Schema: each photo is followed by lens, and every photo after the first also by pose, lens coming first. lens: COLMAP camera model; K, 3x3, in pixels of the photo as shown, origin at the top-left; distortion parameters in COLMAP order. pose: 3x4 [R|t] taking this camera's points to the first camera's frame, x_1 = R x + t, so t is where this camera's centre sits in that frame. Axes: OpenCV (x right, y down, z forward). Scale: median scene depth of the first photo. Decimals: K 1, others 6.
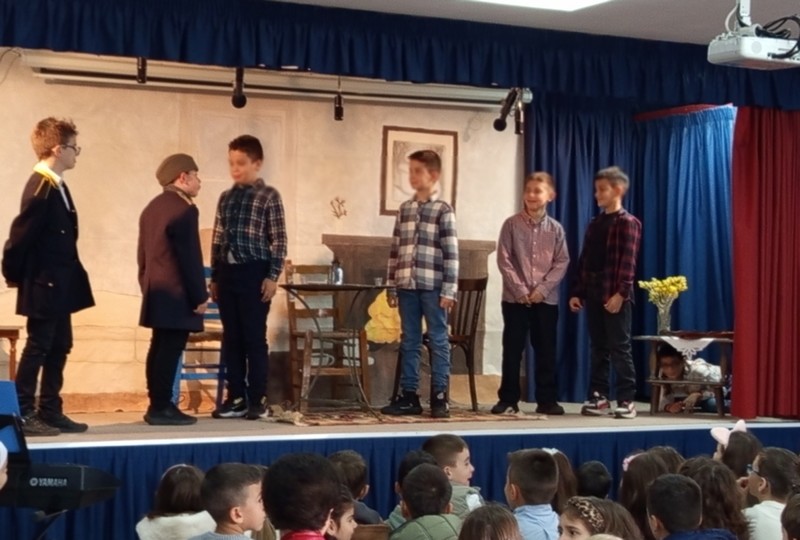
lens RADIAL K [[1606.7, 0, 400.0], [0, 1606.7, 270.0], [0, 0, 1]] dist [0.036002, 0.247612]
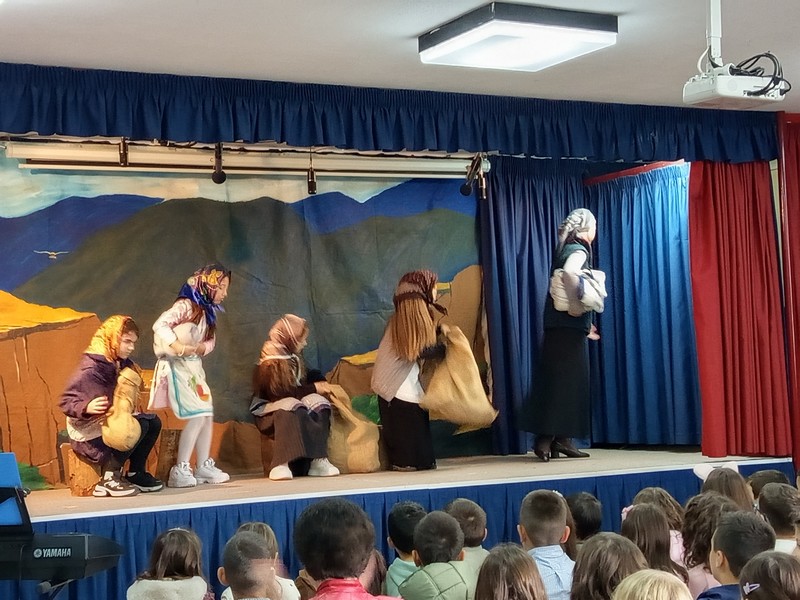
lens RADIAL K [[1382.4, 0, 353.5], [0, 1382.4, 298.3], [0, 0, 1]] dist [0.057692, 0.104195]
pose [[0.998667, -0.050864, 0.008817, -0.025614], [0.051192, 0.997796, -0.042227, 0.016551], [-0.006649, 0.042622, 0.999069, 0.107498]]
